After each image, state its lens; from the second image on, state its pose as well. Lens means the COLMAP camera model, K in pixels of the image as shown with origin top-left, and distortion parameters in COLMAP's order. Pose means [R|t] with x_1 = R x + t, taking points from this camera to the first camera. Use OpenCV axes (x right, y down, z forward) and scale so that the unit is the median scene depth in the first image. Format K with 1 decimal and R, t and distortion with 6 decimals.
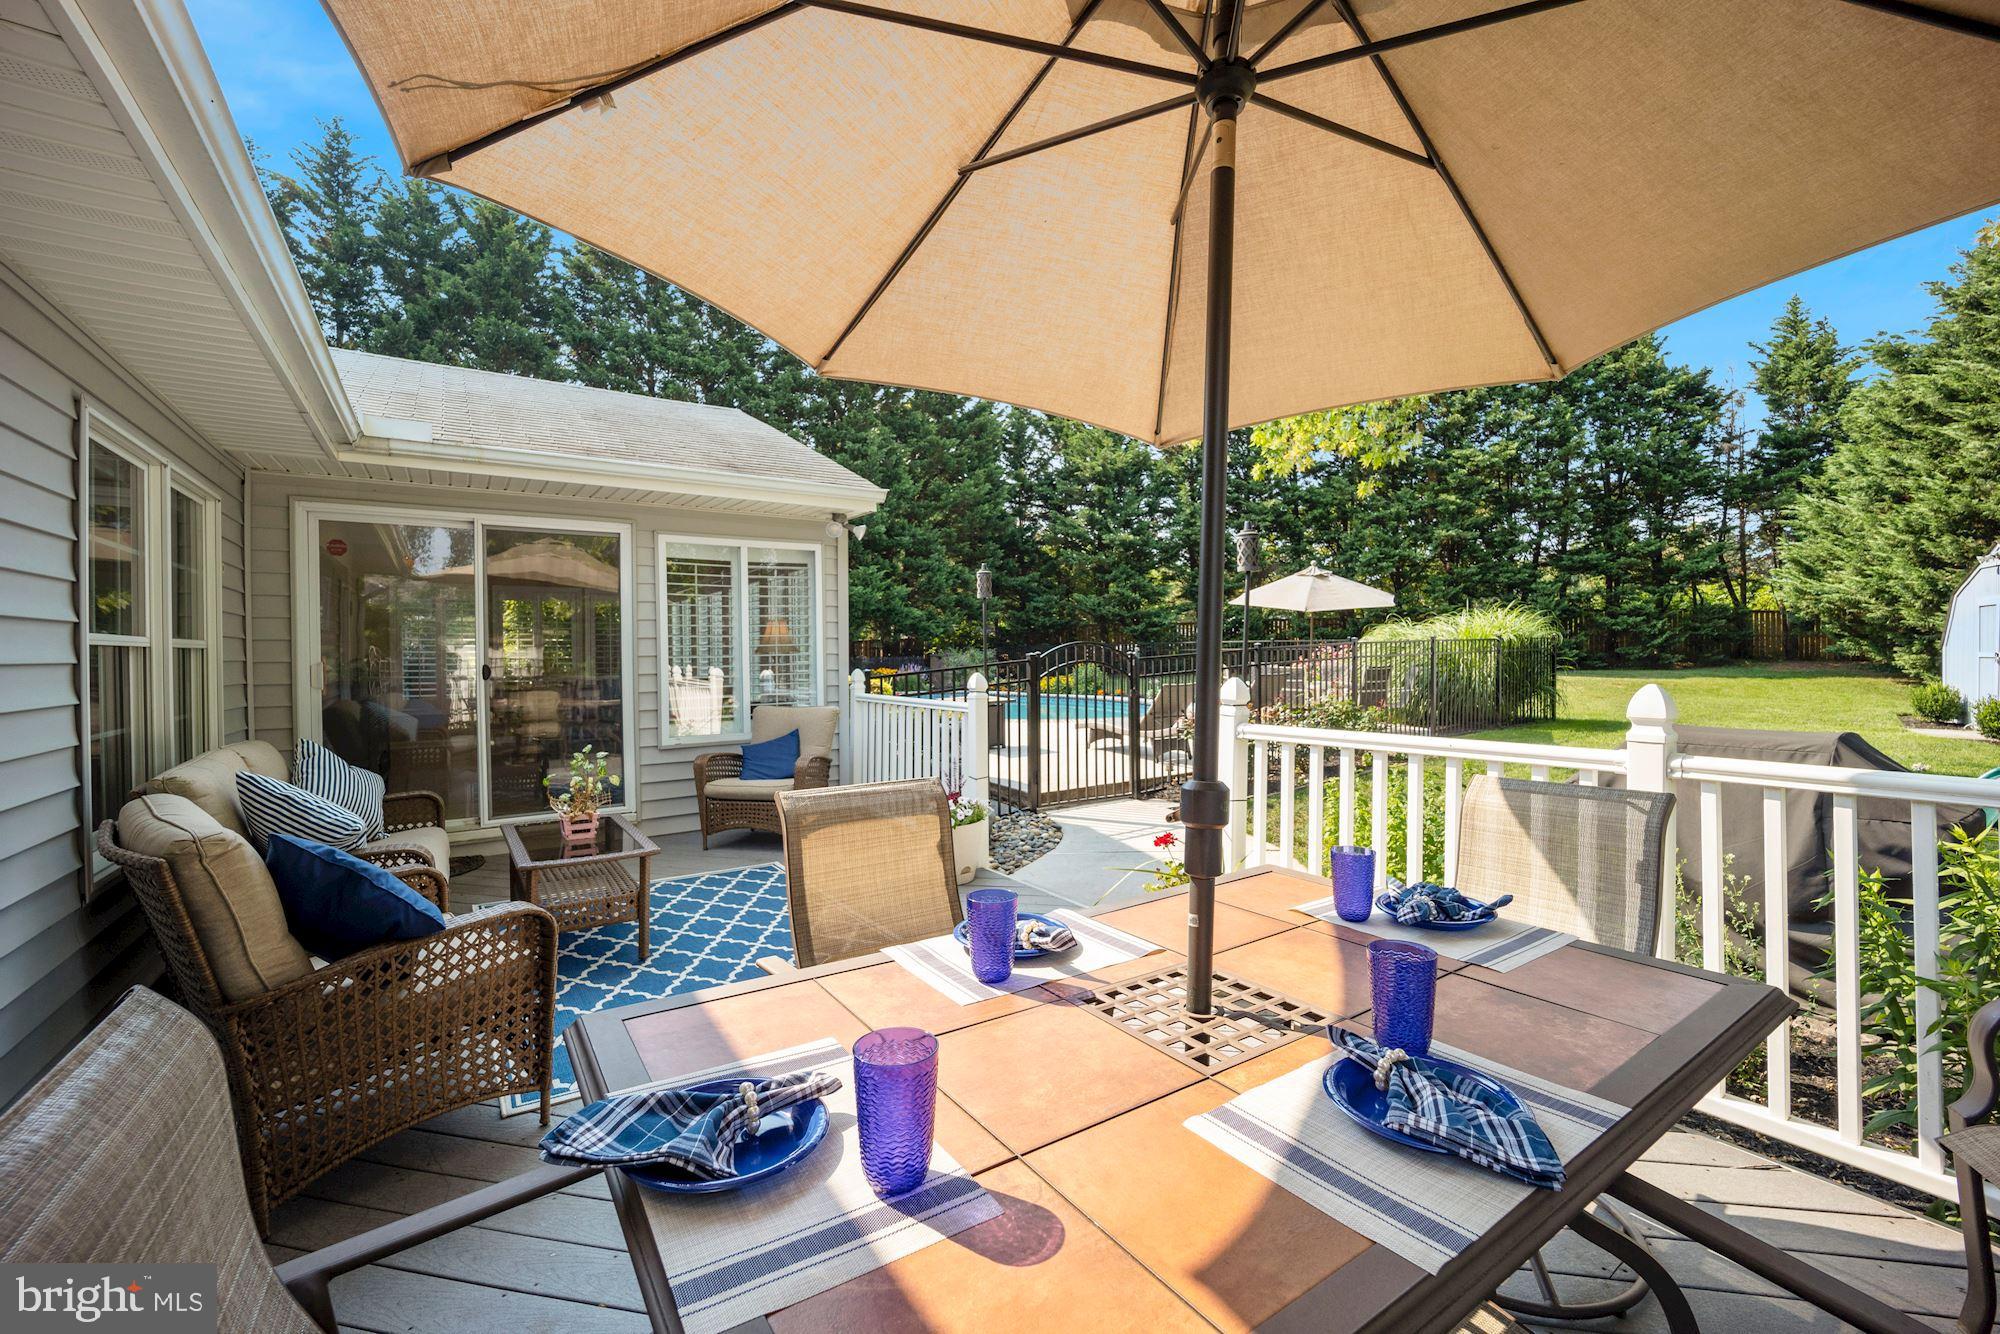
lens RADIAL K [[817.4, 0, 1001.9], [0, 817.4, 660.6], [0, 0, 1]] dist [-0.021805, -0.000016]
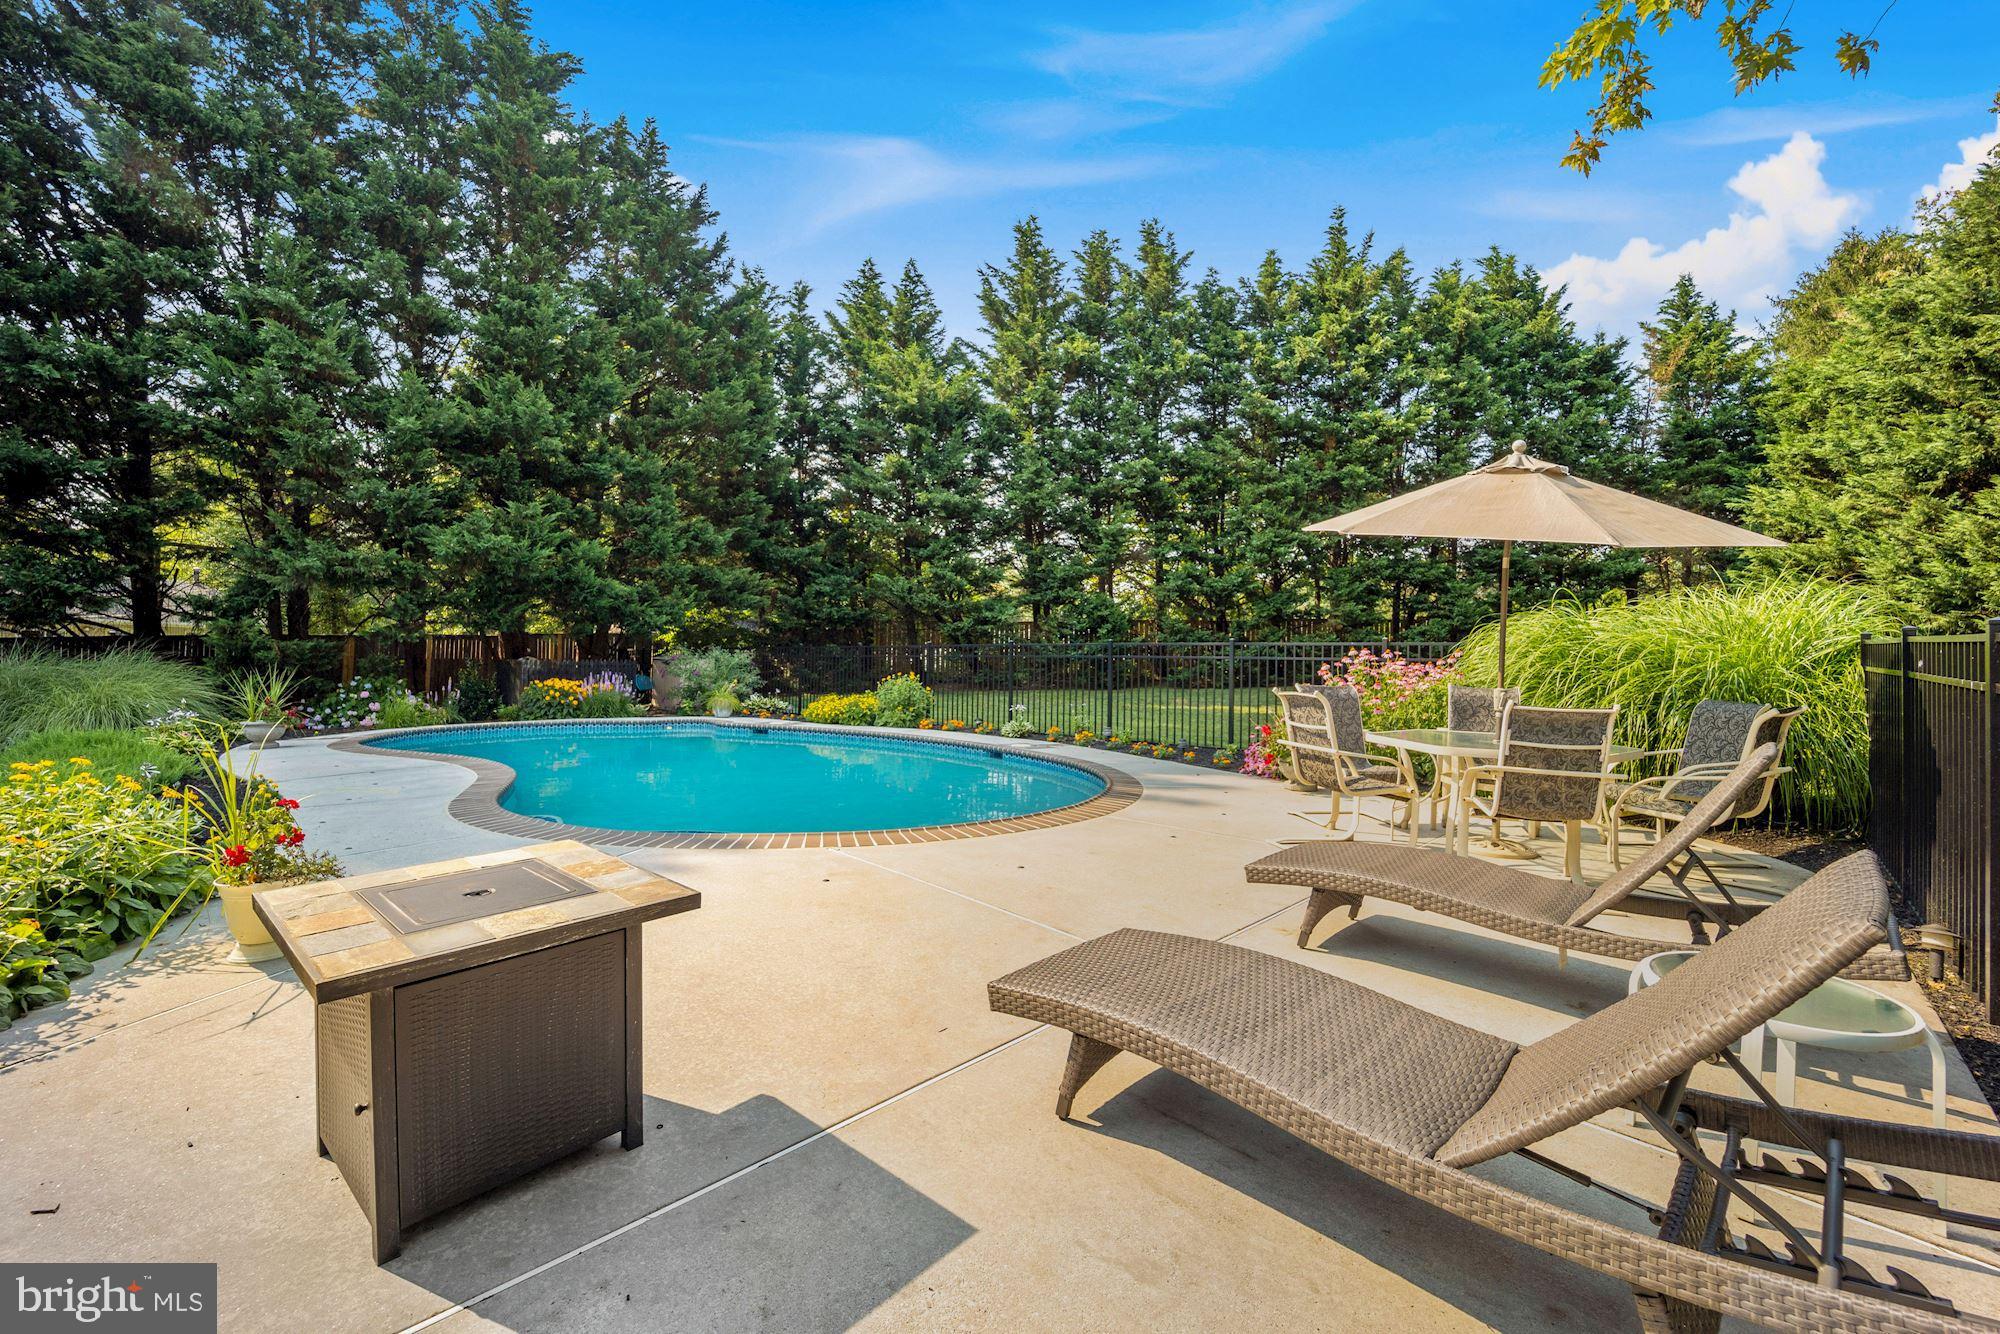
lens RADIAL K [[817.4, 0, 997.9], [0, 817.4, 658.2], [0, 0, 1]] dist [-0.021805, -0.000016]
pose [[0.966418, 0.016916, 0.256416, 0.011590], [-0.013503, 0.999795, -0.015064, 0.000027], [-0.256619, 0.011096, 0.966449, 0.286261]]
